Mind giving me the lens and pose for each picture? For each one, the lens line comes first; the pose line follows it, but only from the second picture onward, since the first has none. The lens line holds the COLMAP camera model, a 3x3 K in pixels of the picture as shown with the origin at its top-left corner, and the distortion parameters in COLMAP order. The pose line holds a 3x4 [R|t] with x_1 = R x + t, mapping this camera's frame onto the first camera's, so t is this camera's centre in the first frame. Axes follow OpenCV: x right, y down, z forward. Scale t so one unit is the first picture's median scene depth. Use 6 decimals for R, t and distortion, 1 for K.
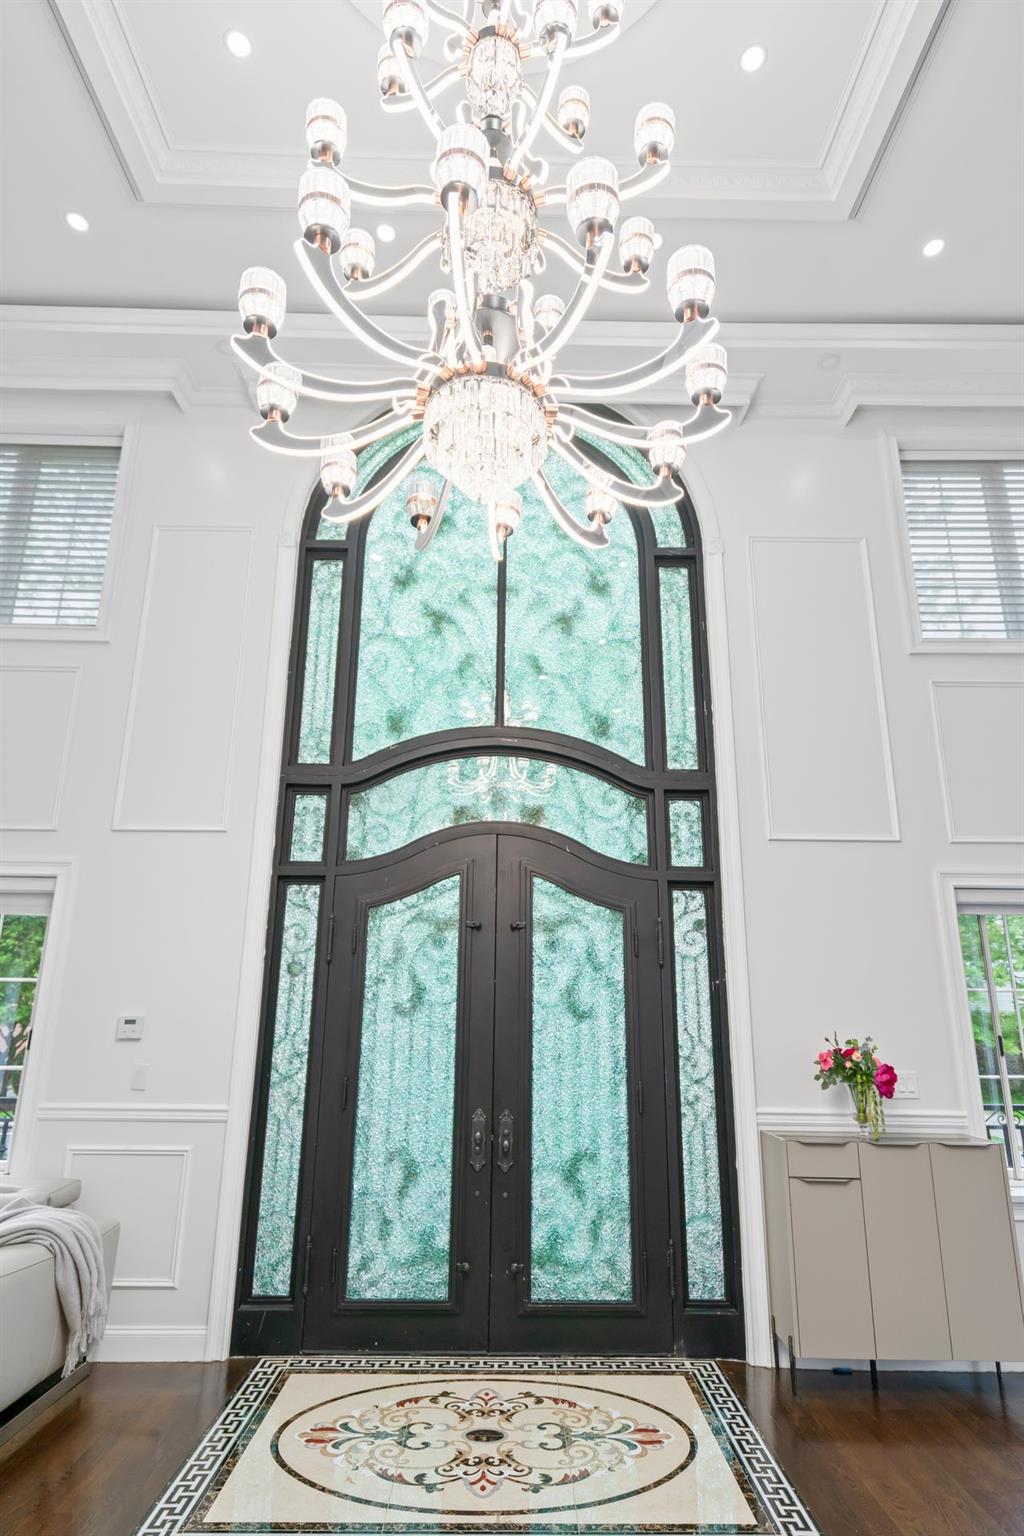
lens RADIAL K [[843.0, 0, 514.8], [0, 843.0, 767.5], [0, 0, 1]] dist [0.007357, 0.002822]
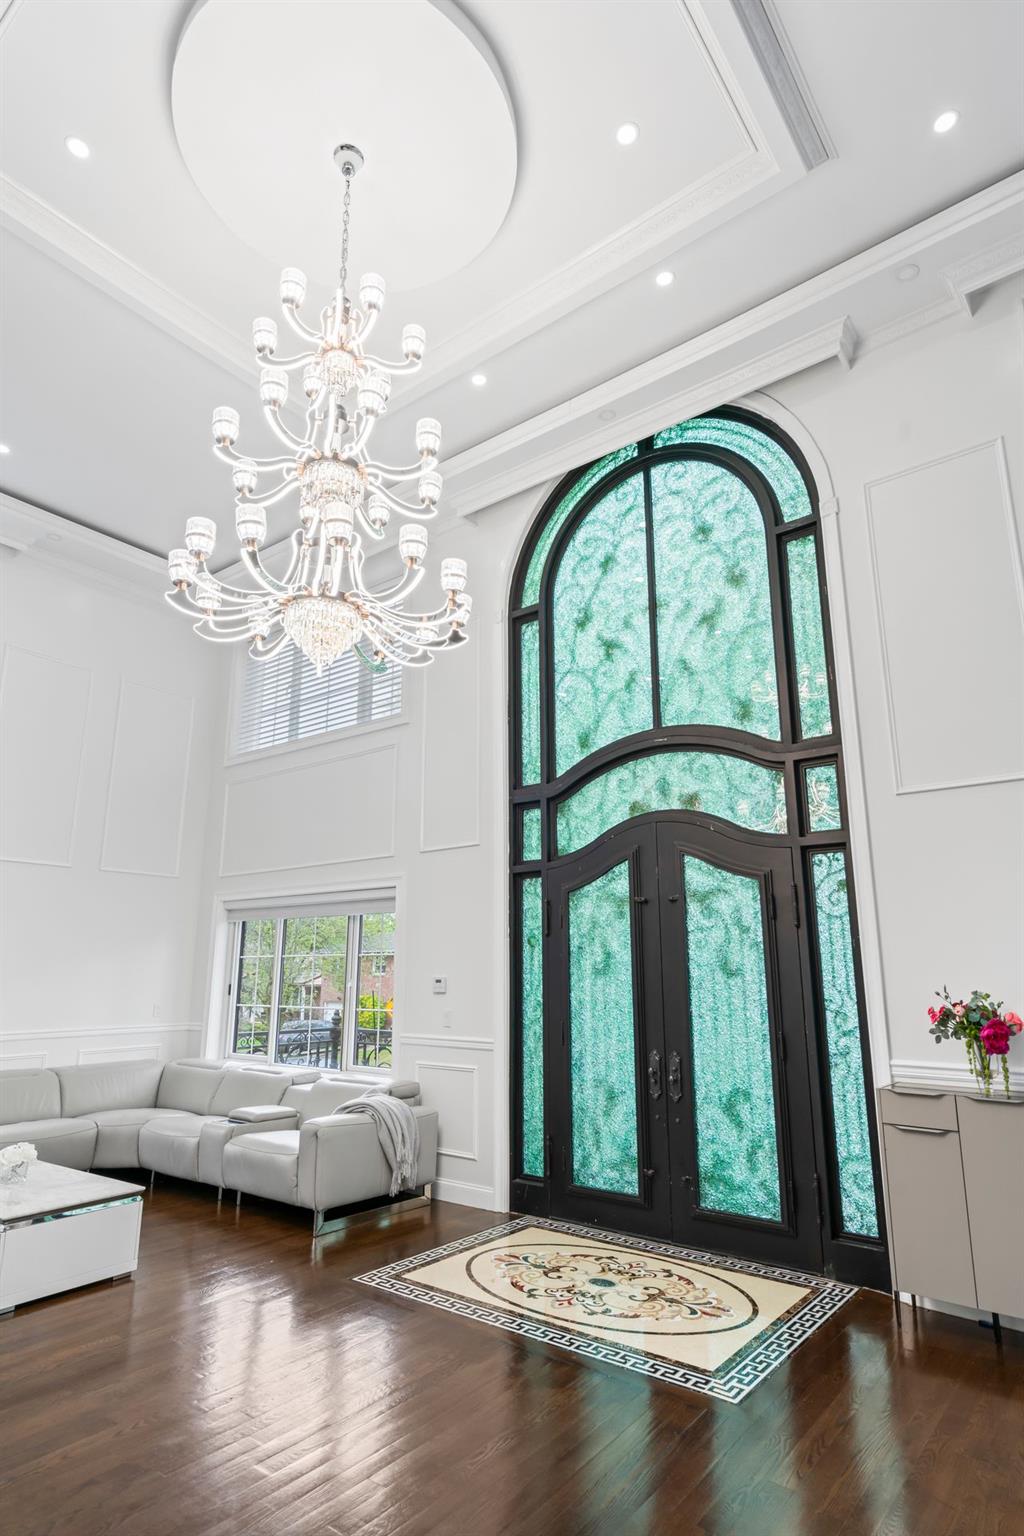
lens RADIAL K [[843.0, 0, 518.4], [0, 843.0, 769.1], [0, 0, 1]] dist [0.007357, 0.002822]
pose [[0.779923, -0.159632, -0.605176, 0.584232], [0.183072, 0.982823, -0.023311, -0.002139], [0.598503, -0.092610, 0.795750, -0.049488]]
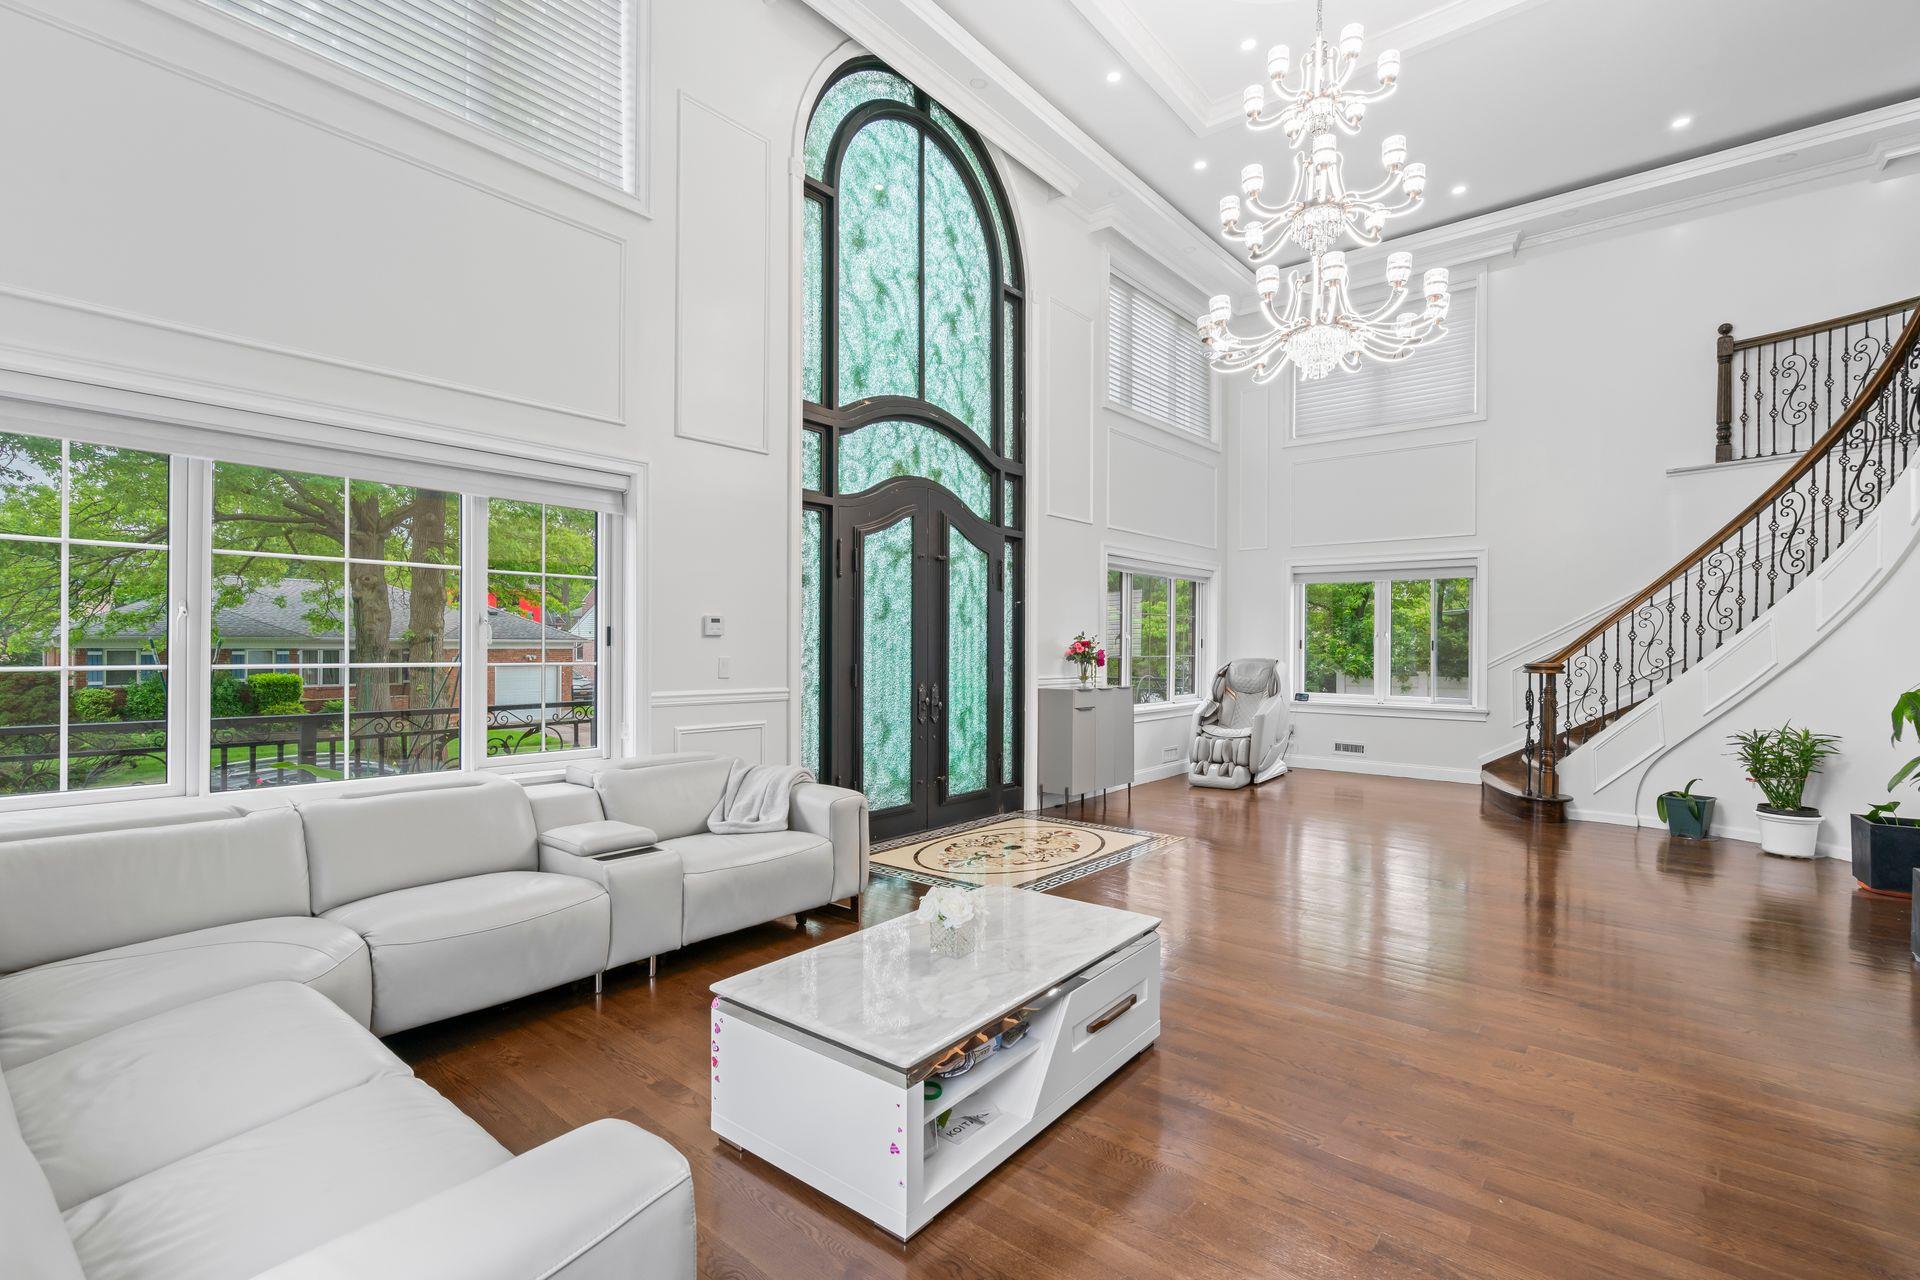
lens RADIAL K [[883.8, 0, 967.7], [0, 883.8, 642.0], [0, 0, 1]] dist [-0.003596, 0.000759]
pose [[0.641388, -0.003279, 0.767209, -1.091859], [-0.208178, 0.961730, 0.178147, 0.054433], [-0.738433, -0.273978, 0.616160, 0.045384]]
